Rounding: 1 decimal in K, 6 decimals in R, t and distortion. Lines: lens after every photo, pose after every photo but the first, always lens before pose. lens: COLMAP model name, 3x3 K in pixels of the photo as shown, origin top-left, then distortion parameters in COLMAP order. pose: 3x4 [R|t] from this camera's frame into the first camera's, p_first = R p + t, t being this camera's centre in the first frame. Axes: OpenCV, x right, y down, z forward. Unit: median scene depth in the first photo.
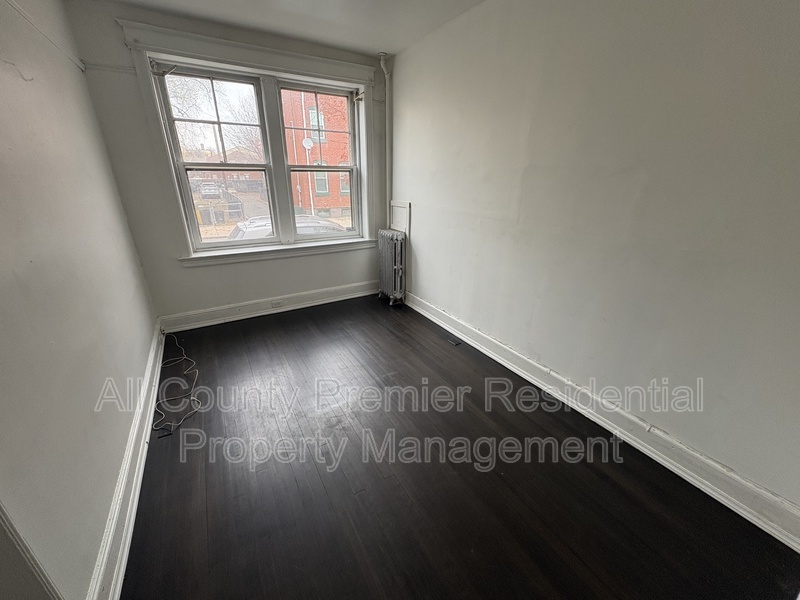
lens RADIAL K [[317.6, 0, 400.0], [0, 317.6, 300.0], [0, 0, 1]] dist [-0.001761, -0.000428]
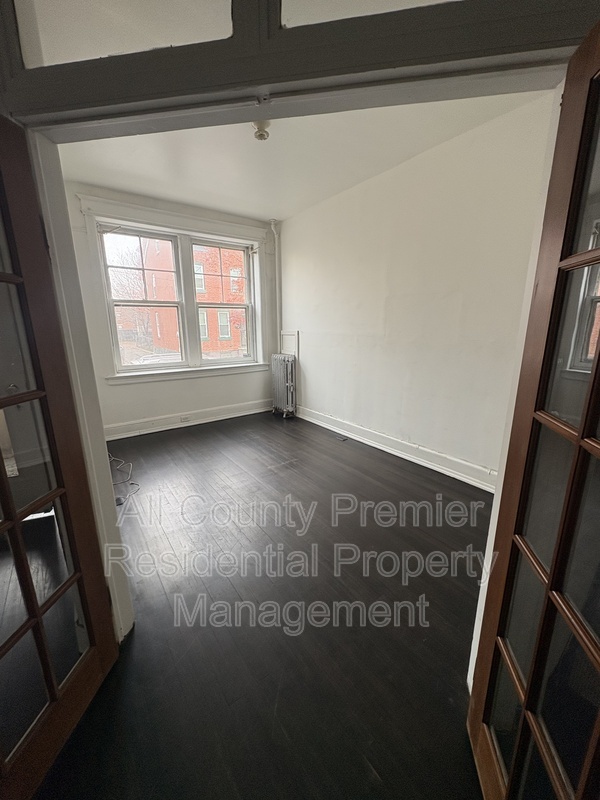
lens RADIAL K [[317.6, 0, 300.0], [0, 317.6, 400.0], [0, 0, 1]] dist [-0.001761, -0.000428]
pose [[0.996162, -0.033291, 0.080947, -0.066724], [0.044187, 0.989614, -0.136791, 0.121355], [-0.075552, 0.139843, 0.987287, -0.167804]]
